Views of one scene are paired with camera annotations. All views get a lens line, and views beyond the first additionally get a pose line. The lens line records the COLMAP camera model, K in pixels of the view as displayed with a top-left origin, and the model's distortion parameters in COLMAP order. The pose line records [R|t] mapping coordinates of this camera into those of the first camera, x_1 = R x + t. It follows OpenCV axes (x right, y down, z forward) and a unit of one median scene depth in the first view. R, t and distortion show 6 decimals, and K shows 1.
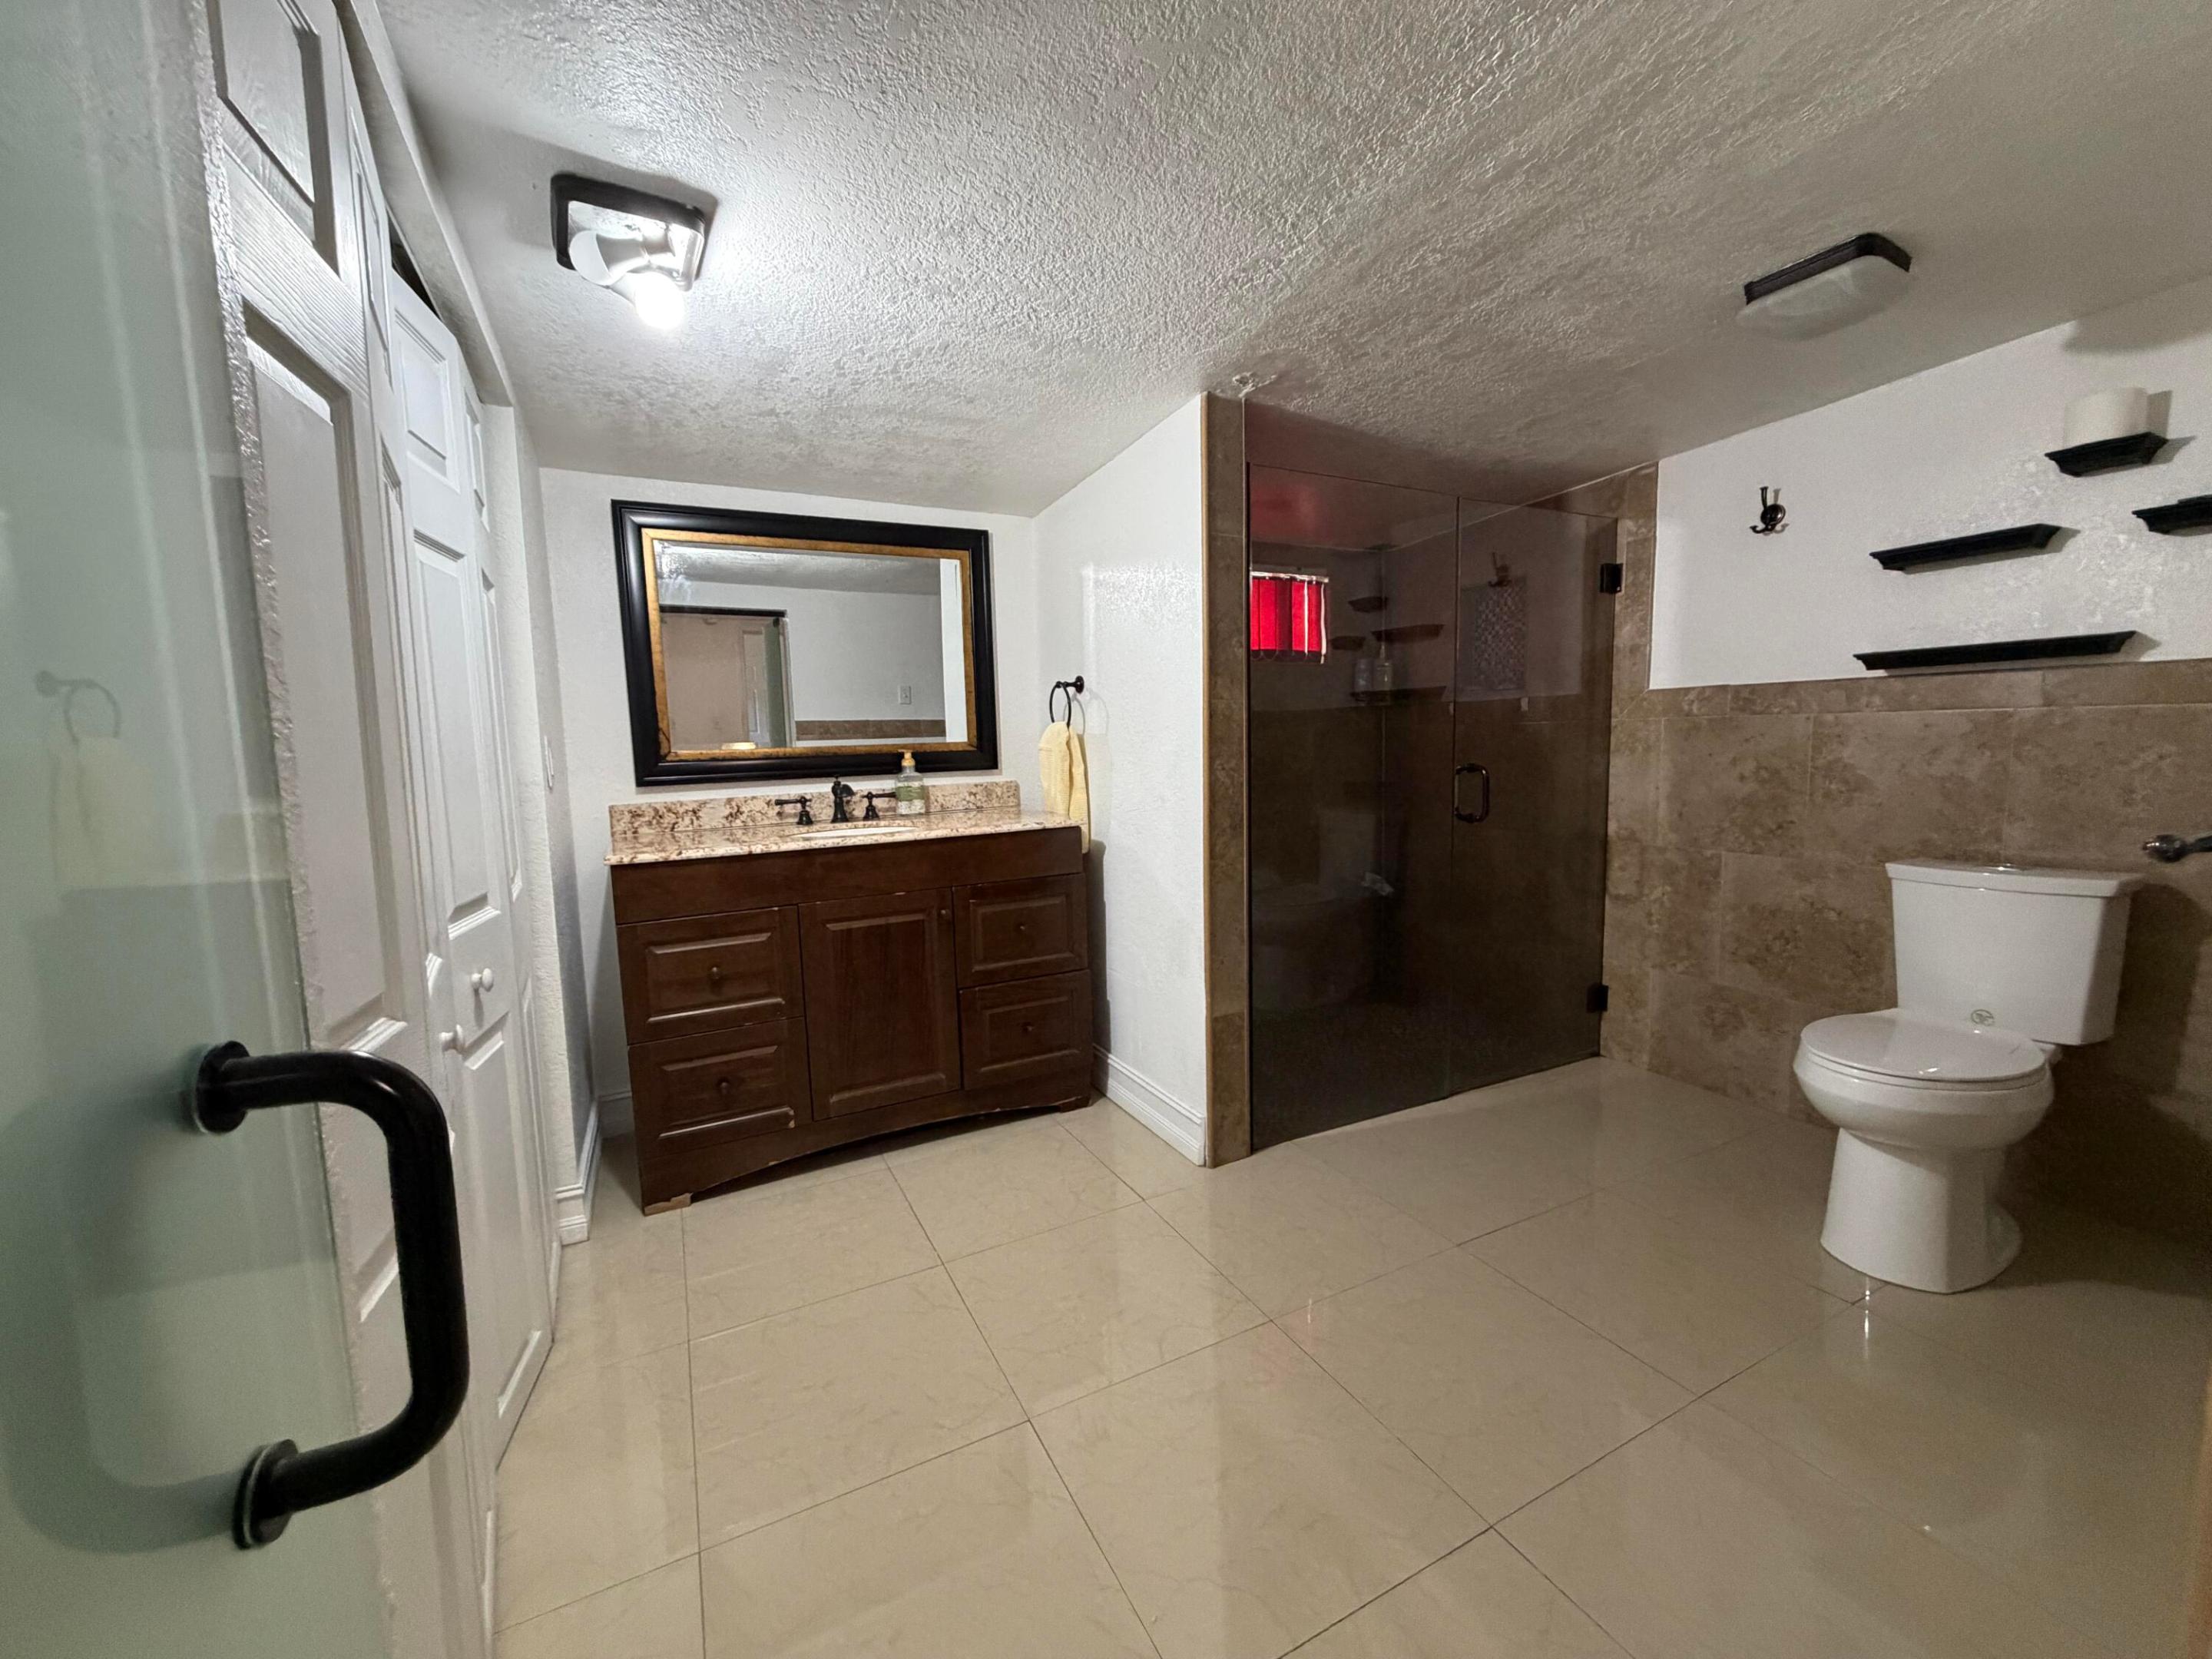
lens RADIAL K [[871.0, 0, 1106.0], [0, 871.0, 829.5], [0, 0, 1]] dist [0.000252, -0.000188]
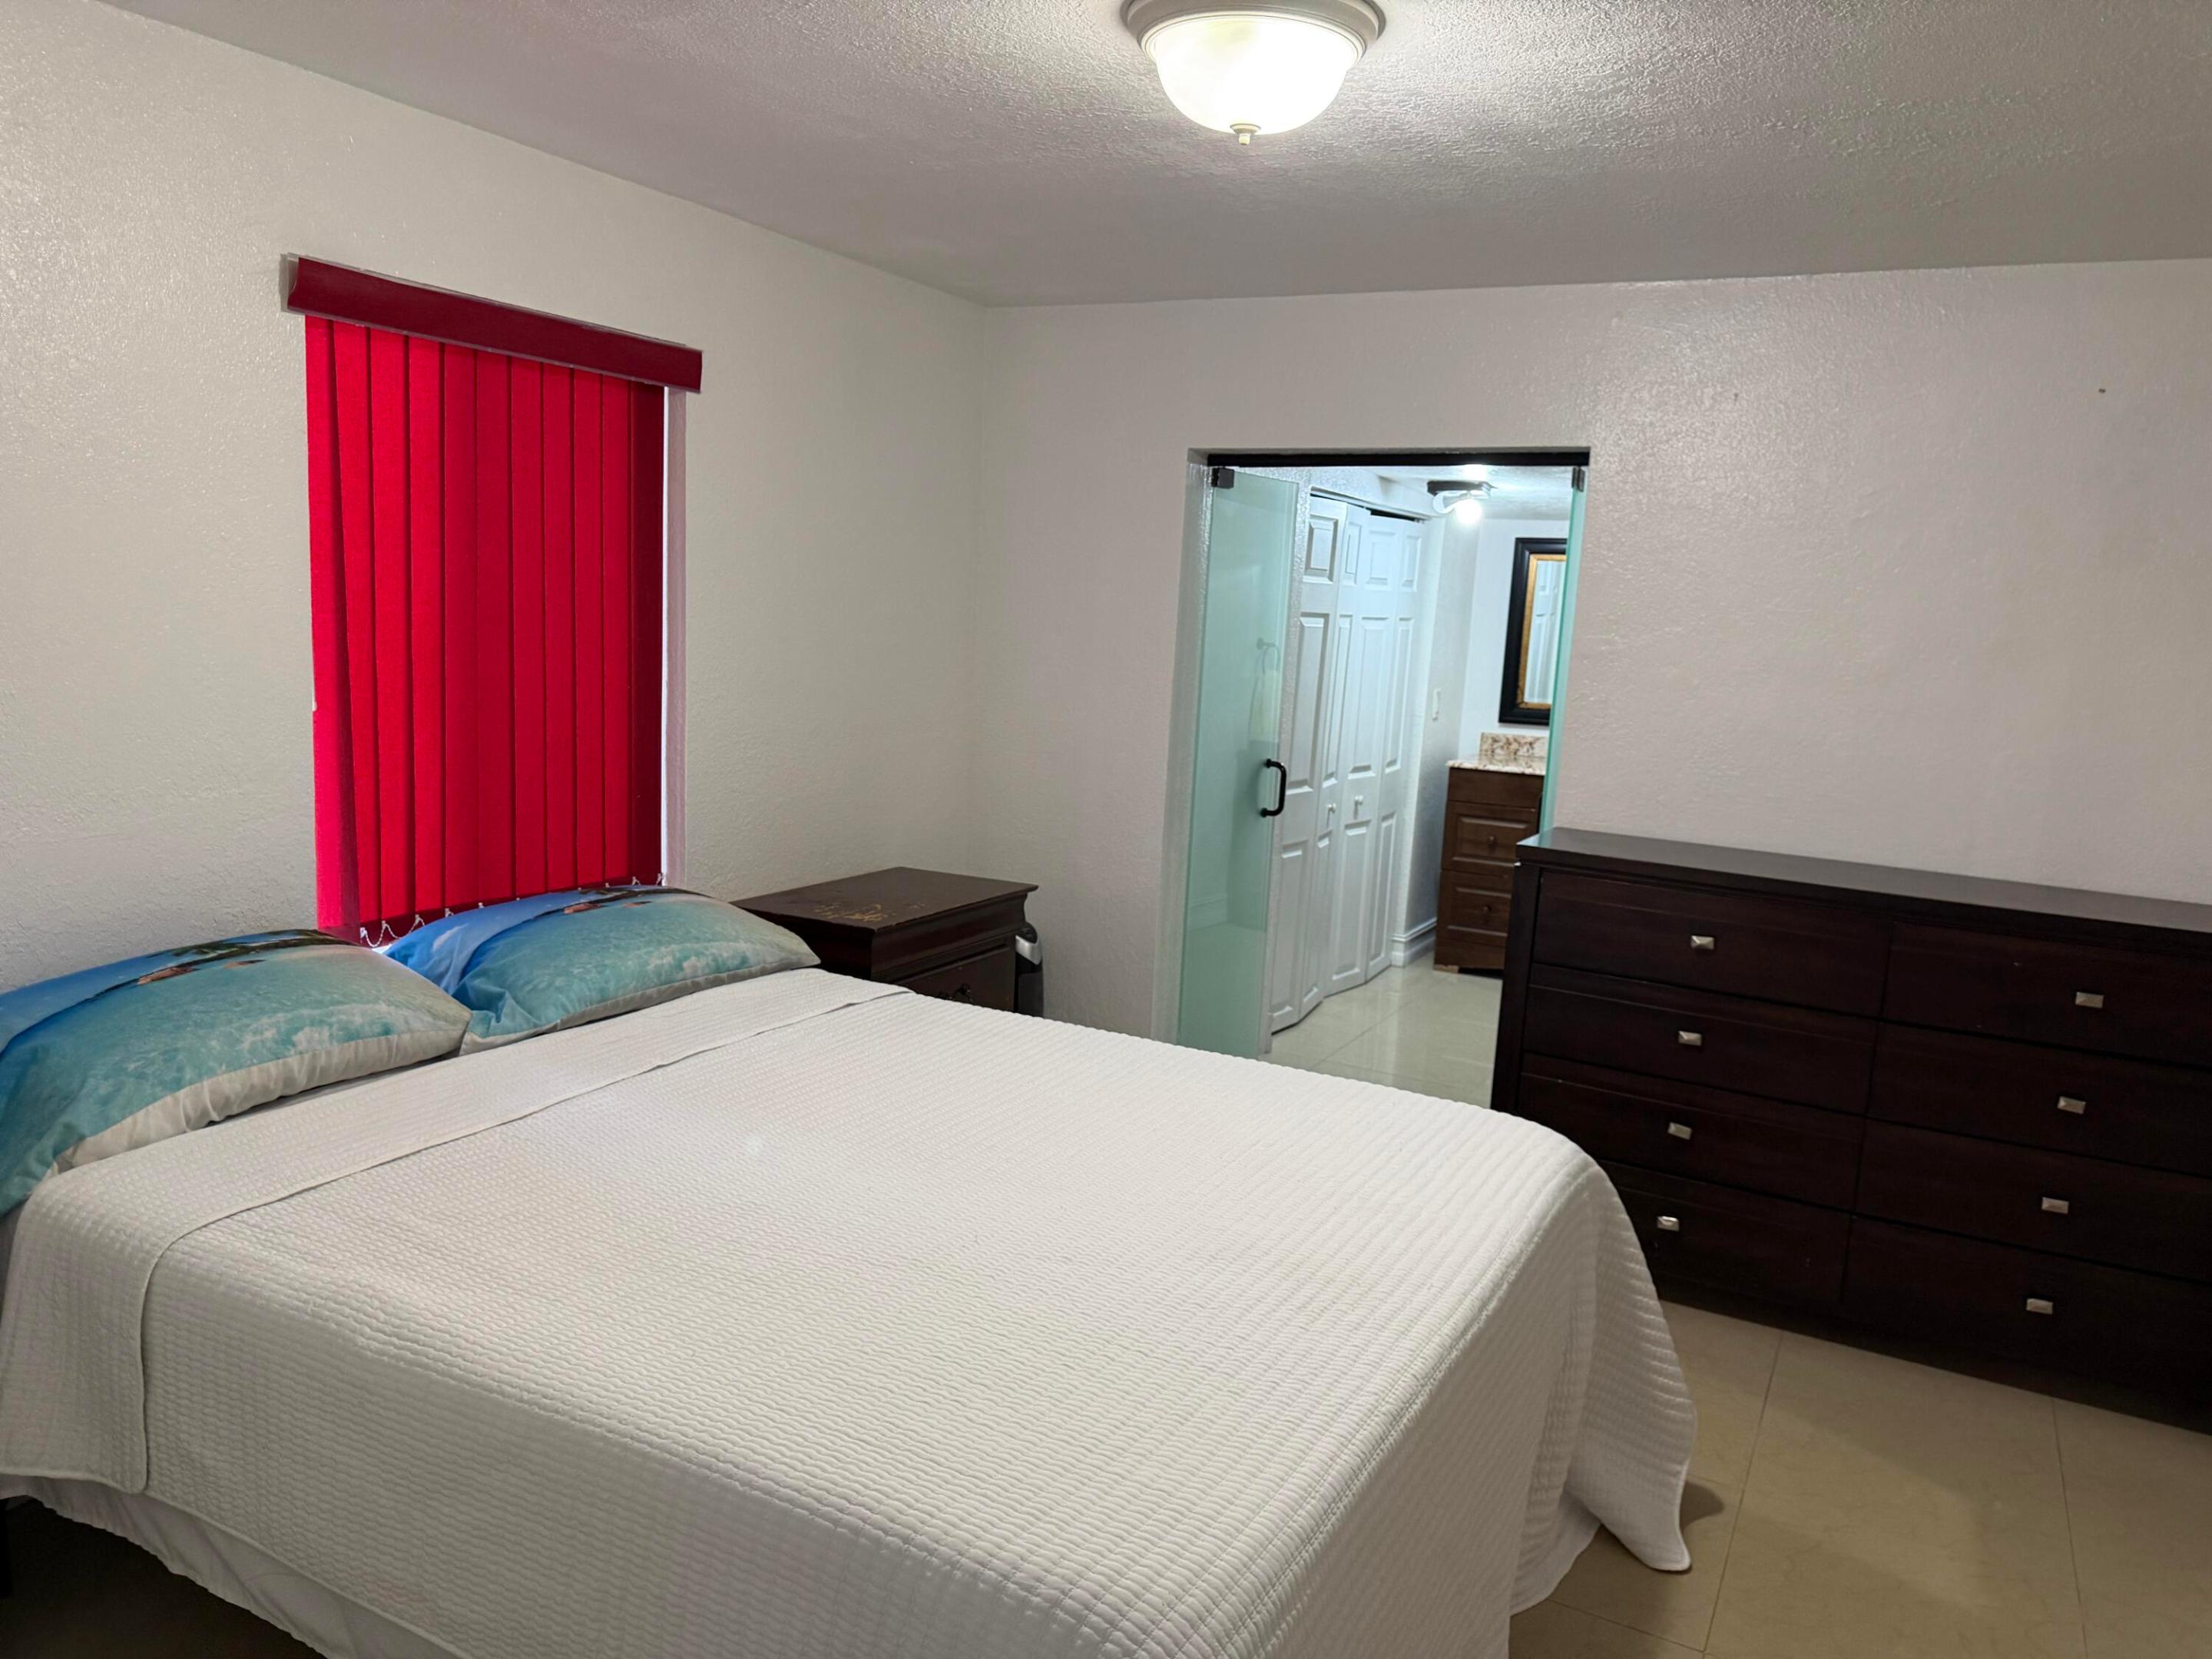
lens RADIAL K [[1571.8, 0, 1106.0], [0, 1571.8, 829.5], [0, 0, 1]] dist [0.135778, -0.207901]
pose [[0.567423, 0.177320, -0.804107, 0.612398], [-0.151156, 0.982374, 0.109968, -0.030253], [0.809434, 0.059147, 0.584225, -0.535227]]
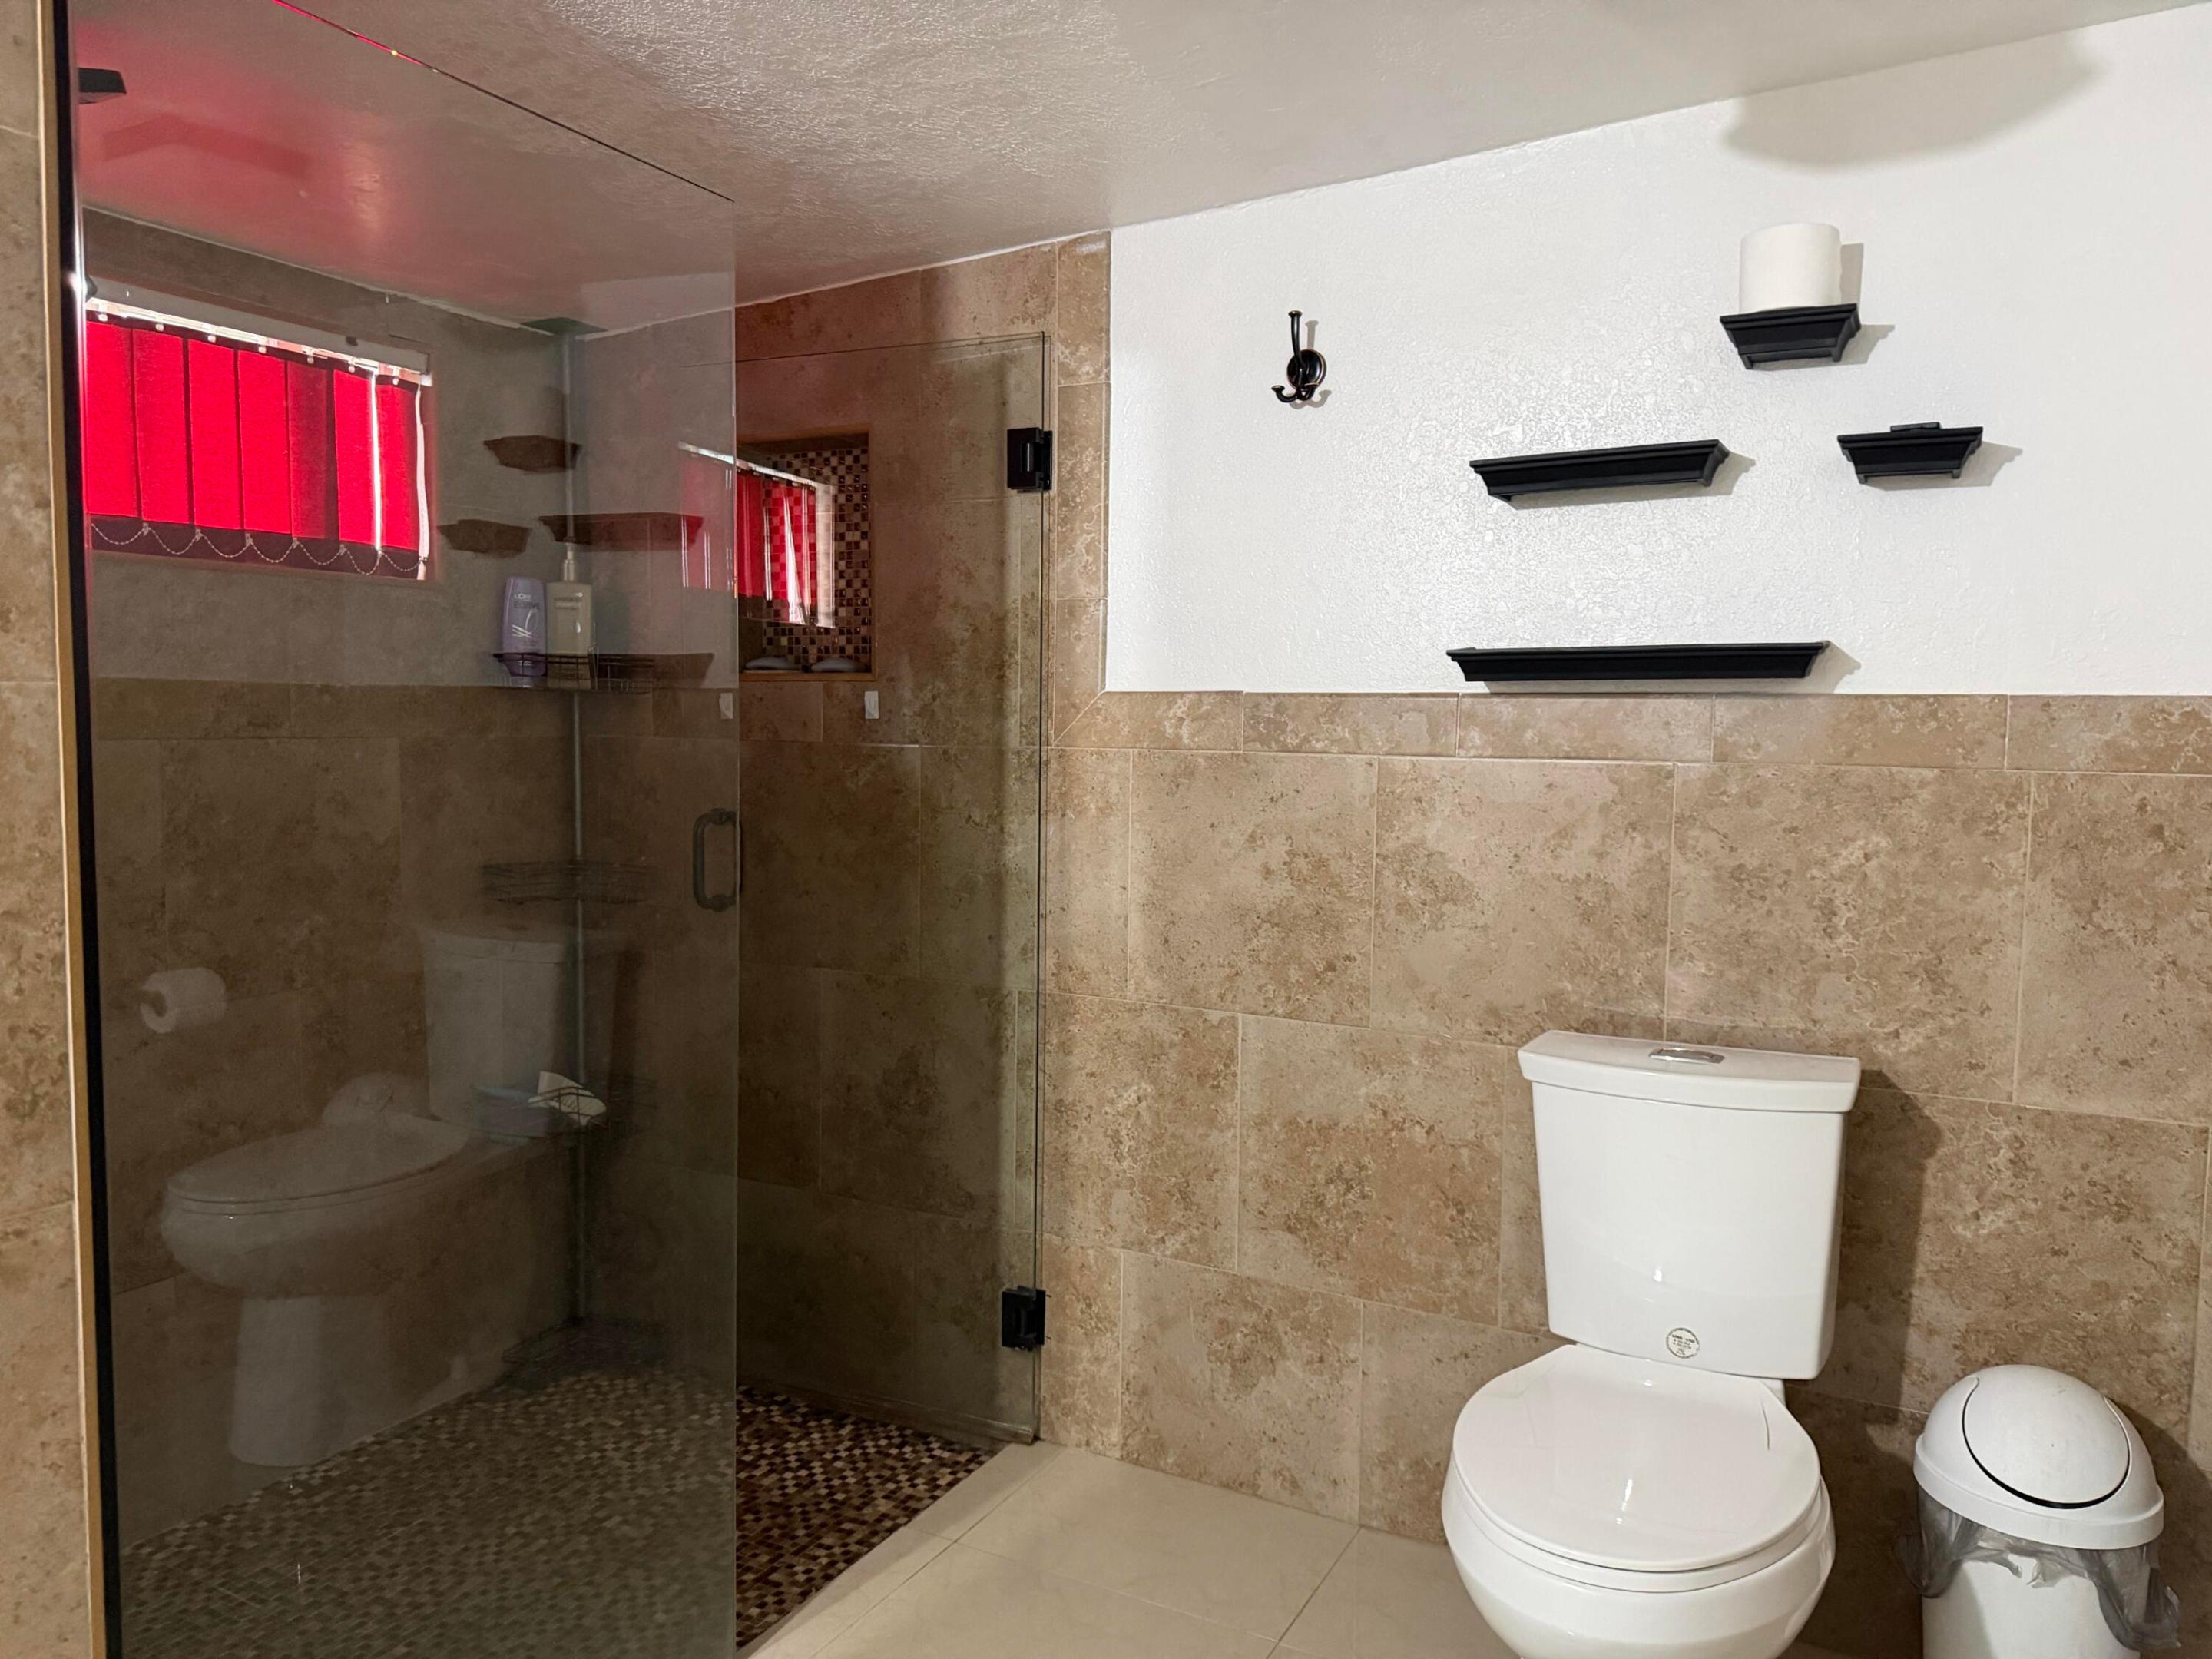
lens RADIAL K [[1571.8, 0, 1106.0], [0, 1571.8, 829.5], [0, 0, 1]] dist [0.135778, -0.207901]
pose [[0.819027, -0.006466, 0.573719, 0.115061], [0.028146, 0.999185, -0.028920, -0.059884], [-0.573065, 0.039834, 0.818541, 0.287559]]
